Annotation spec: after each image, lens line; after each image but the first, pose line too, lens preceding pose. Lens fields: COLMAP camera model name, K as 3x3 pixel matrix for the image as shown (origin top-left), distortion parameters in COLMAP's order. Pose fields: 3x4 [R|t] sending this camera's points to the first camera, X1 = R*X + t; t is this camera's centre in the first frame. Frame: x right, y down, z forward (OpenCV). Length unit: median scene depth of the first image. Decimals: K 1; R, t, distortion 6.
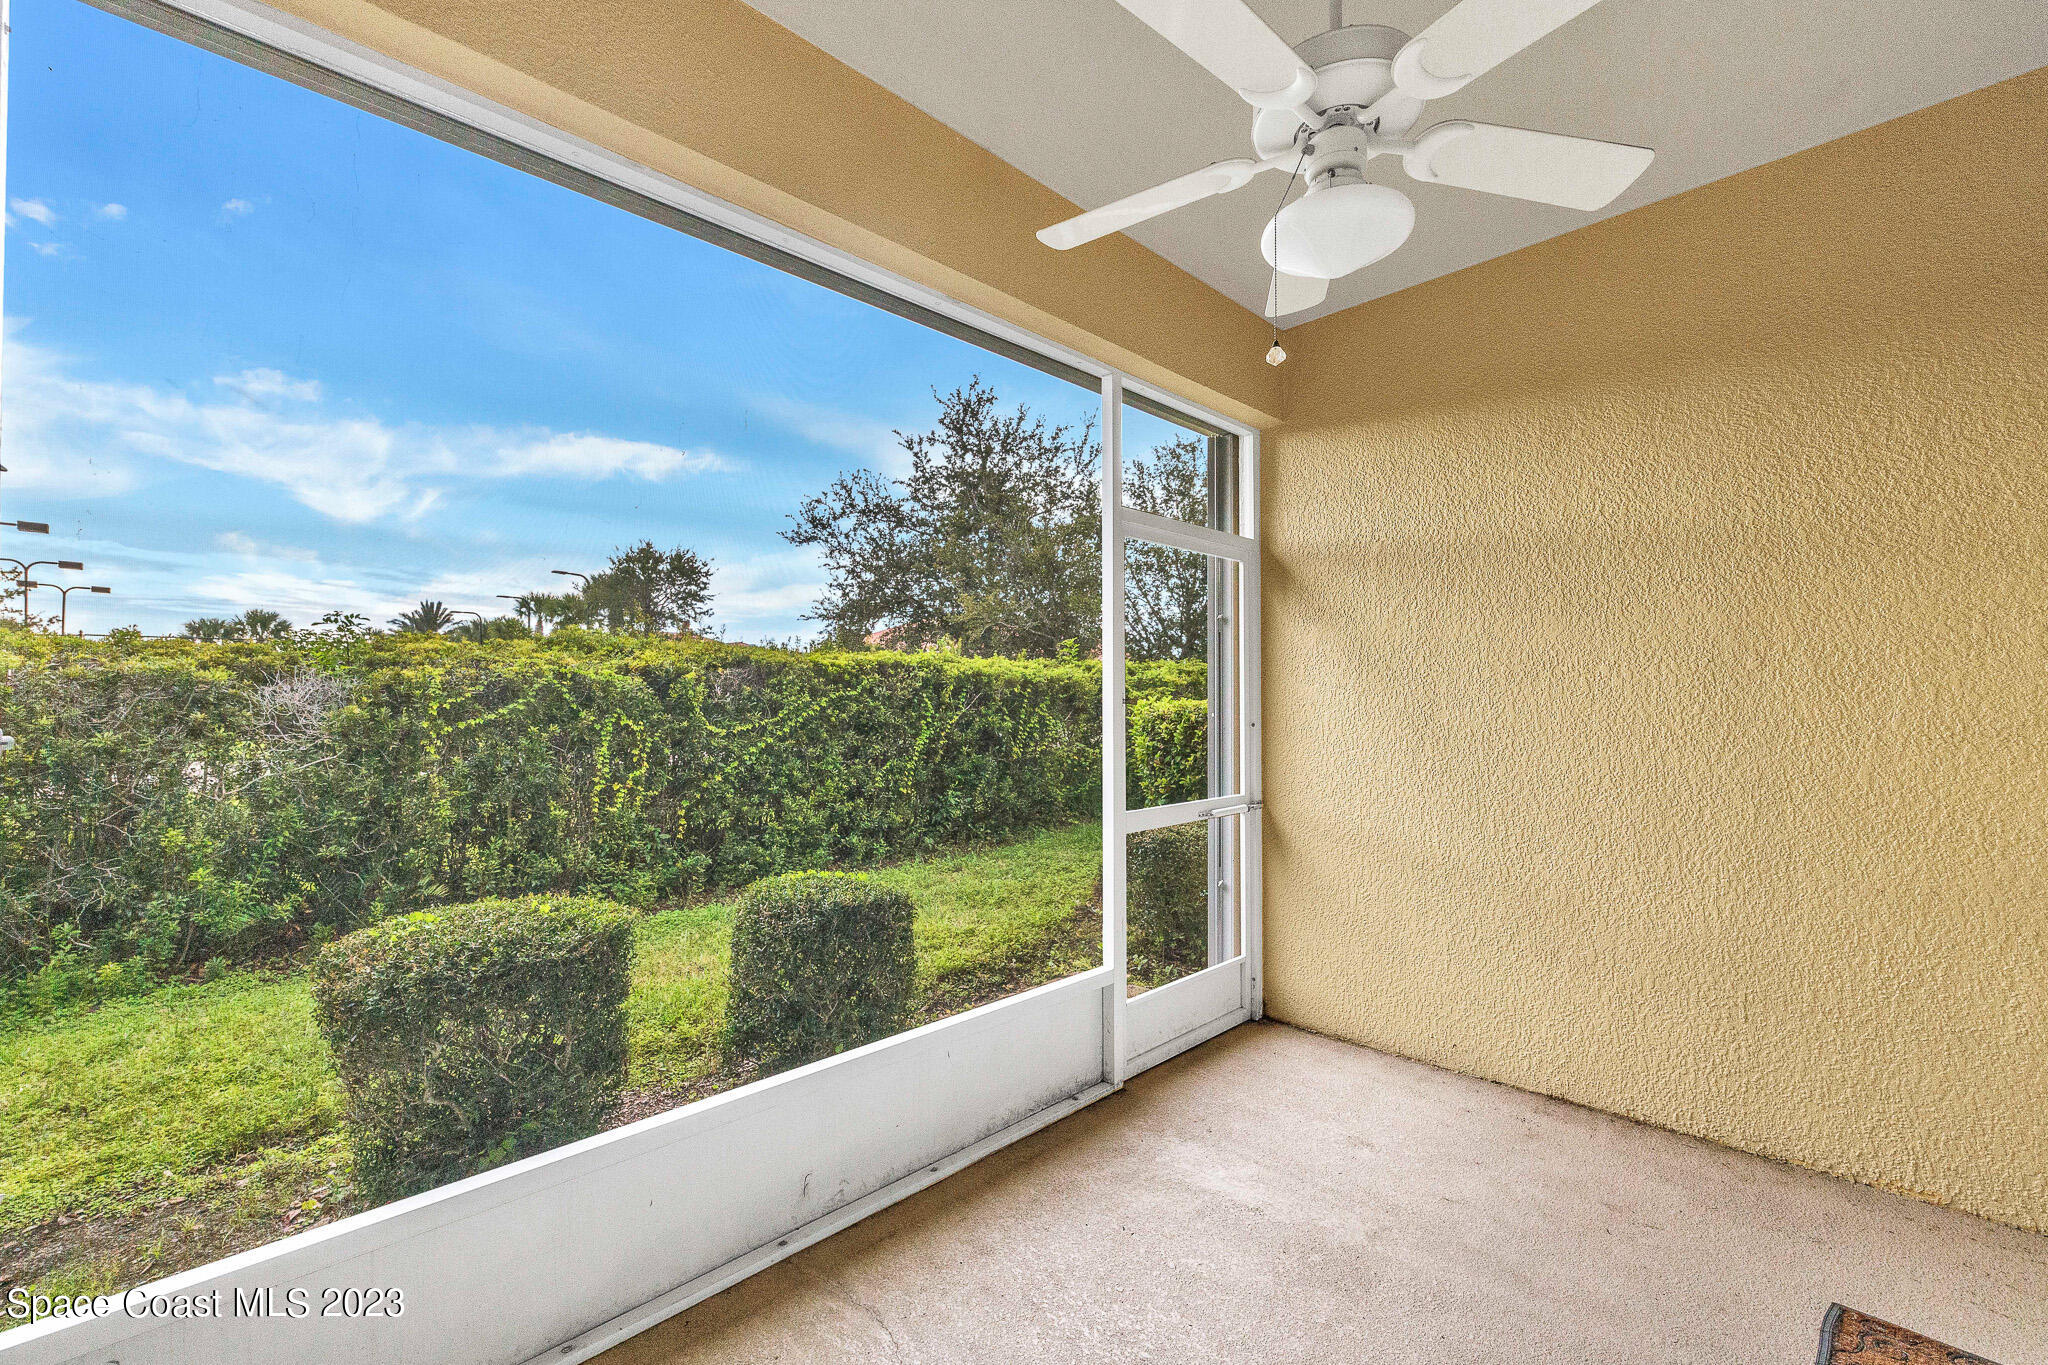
lens RADIAL K [[836.4, 0, 1024.4], [0, 836.4, 687.7], [0, 0, 1]] dist [-0.000176, -0.000230]
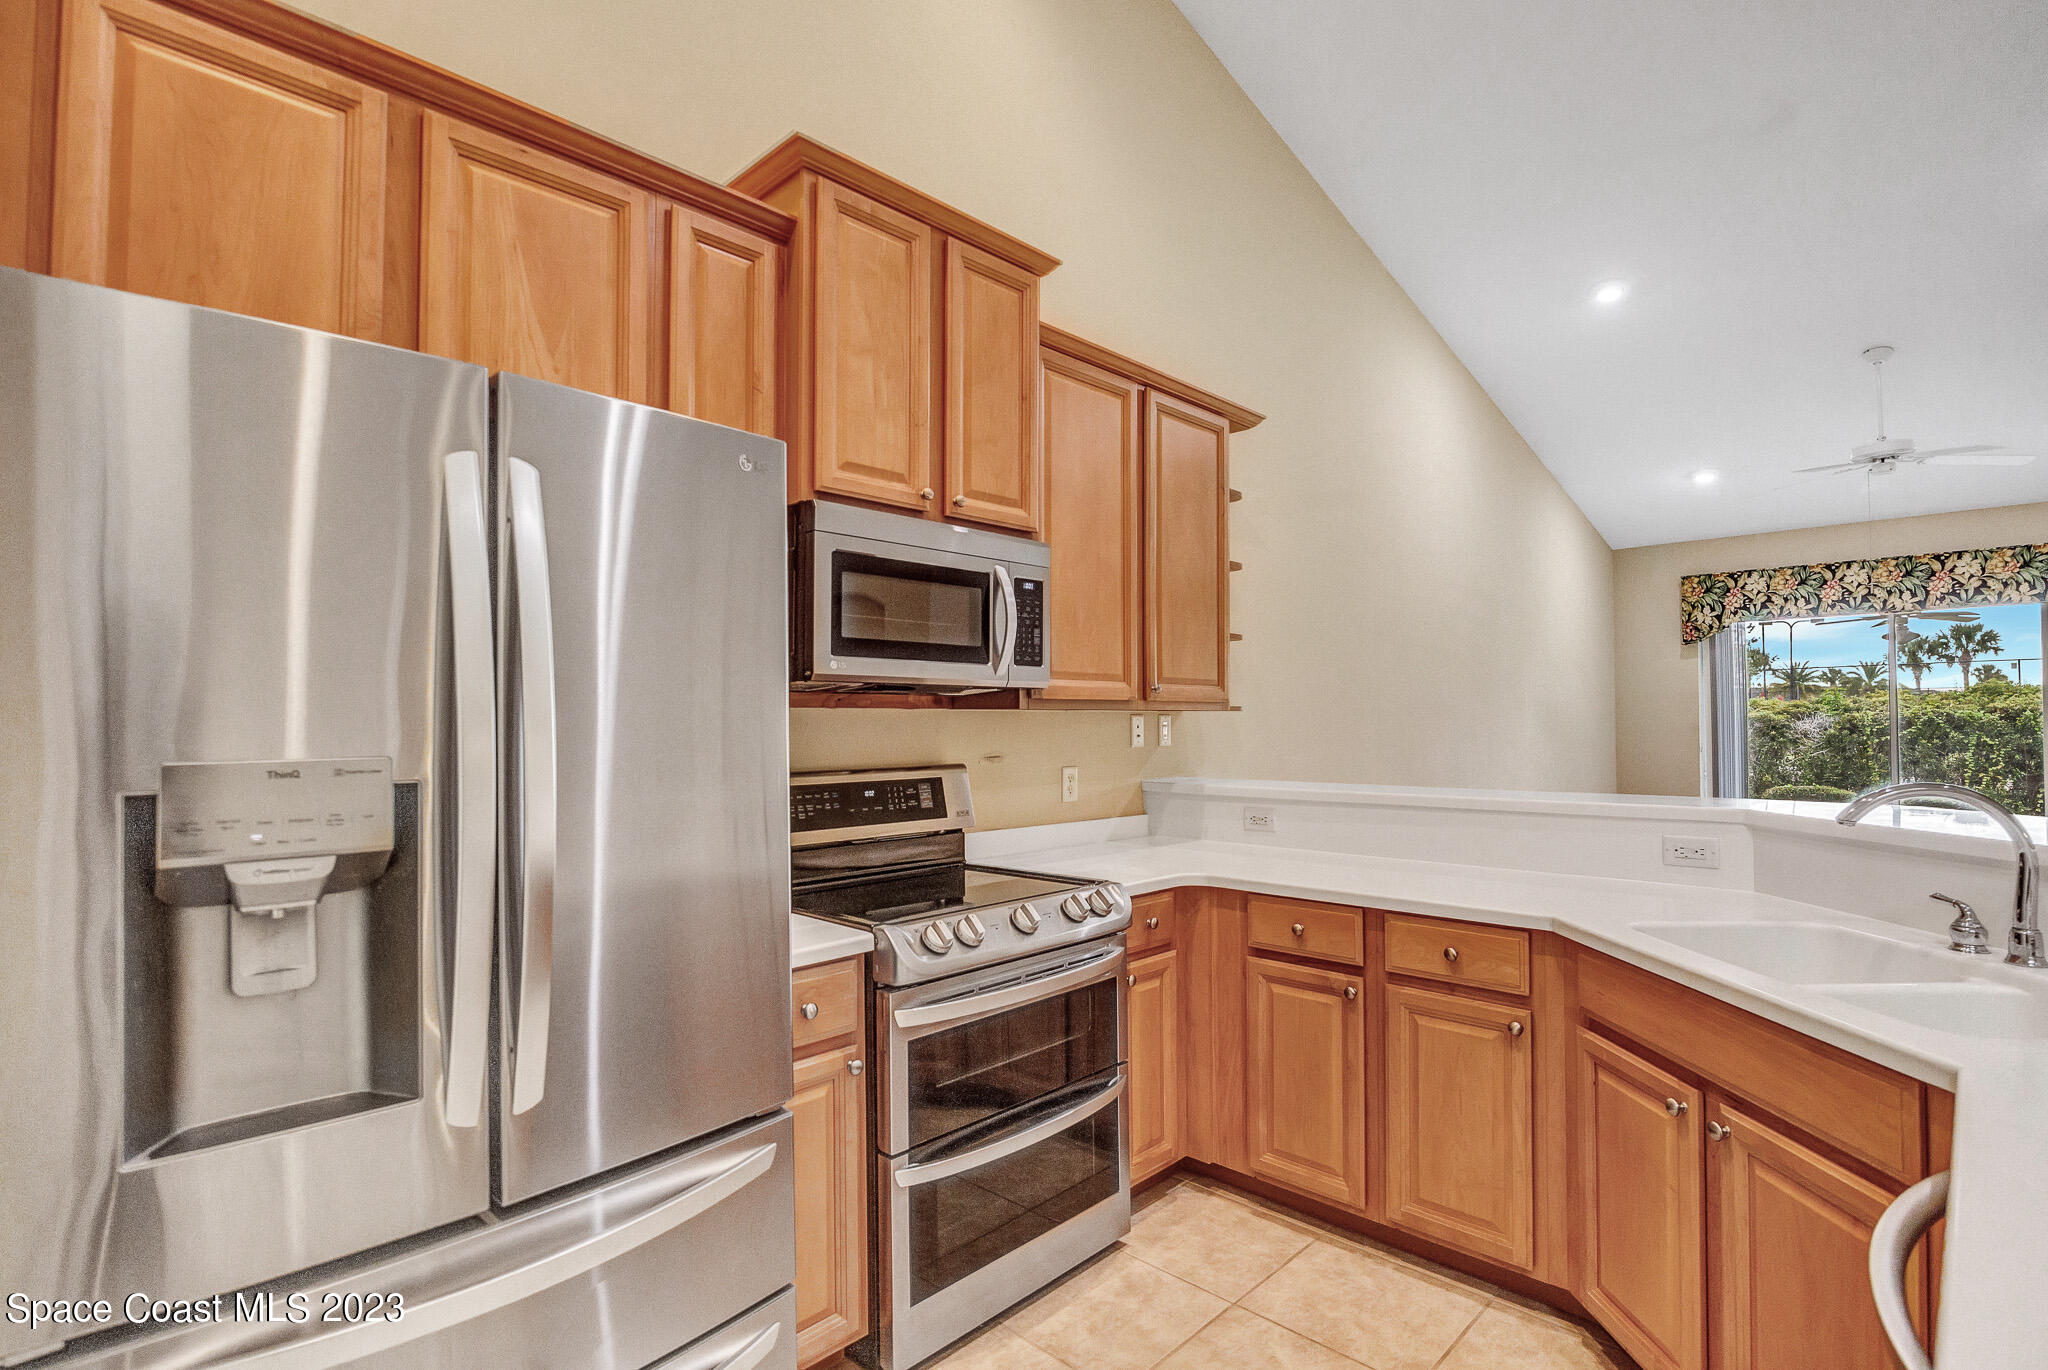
lens RADIAL K [[986.3, 0, 1027.7], [0, 986.3, 698.9], [0, 0, 1]] dist [-0.014996, 0.001959]
pose [[0.038861, -0.019631, -0.999052, 1.326639], [0.019608, 0.999629, -0.018879, -0.040671], [0.999052, -0.018856, 0.039232, -0.972599]]
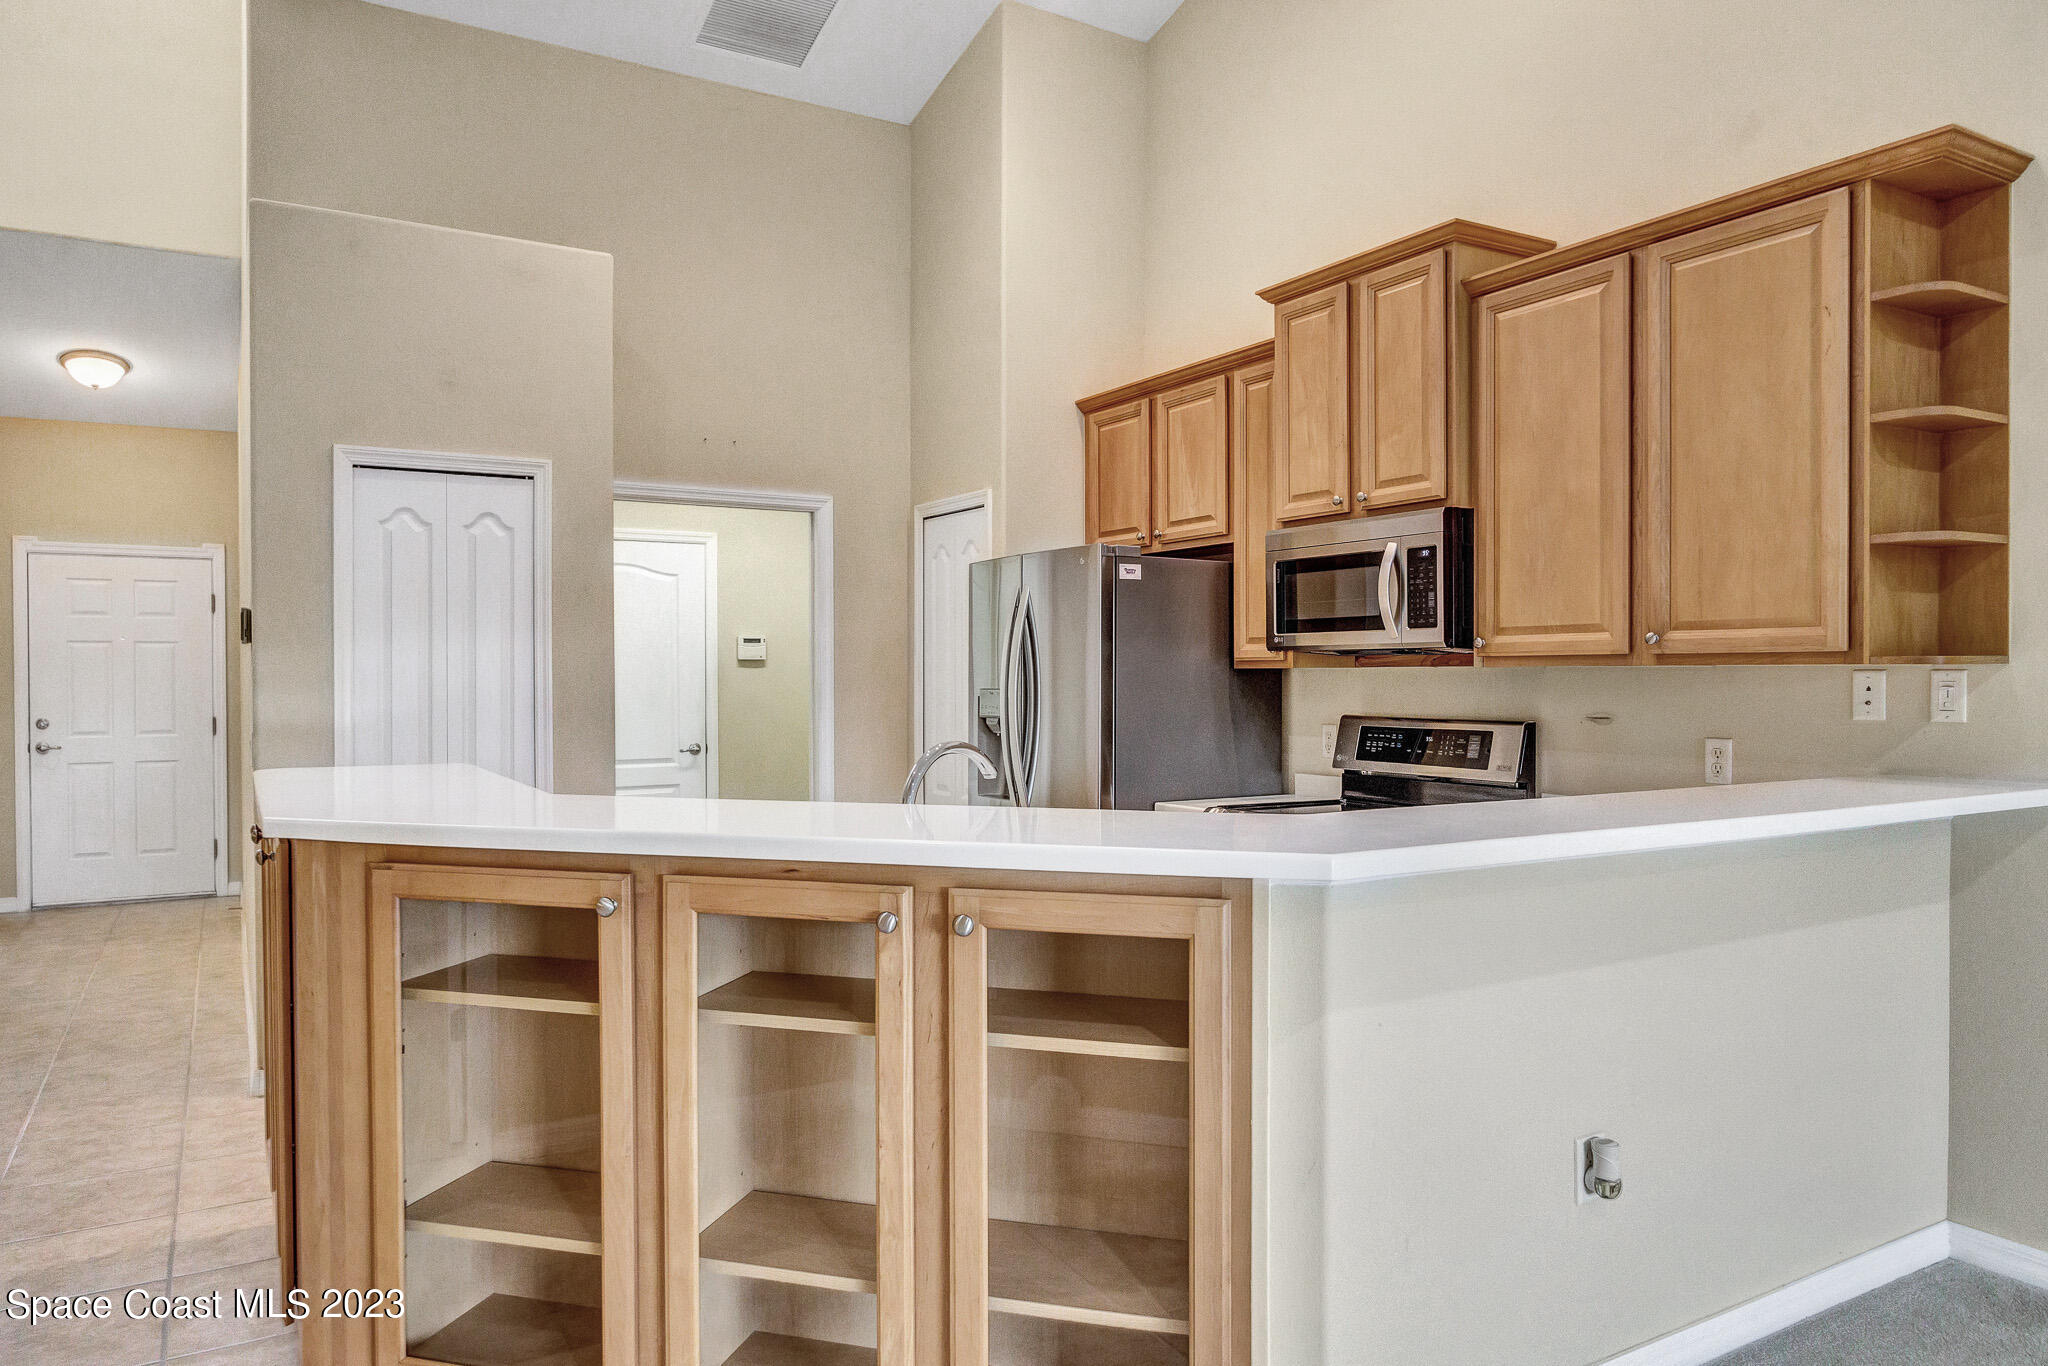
lens RADIAL K [[1311.8, 0, 1030.2], [0, 1311.8, 666.0], [0, 0, 1]] dist [-0.009686, 0.002353]
pose [[-0.975758, 0.009695, 0.218636, 0.959127], [0.006025, 0.999830, -0.017445, -0.036035], [-0.218768, -0.015705, -0.975651, -0.345688]]
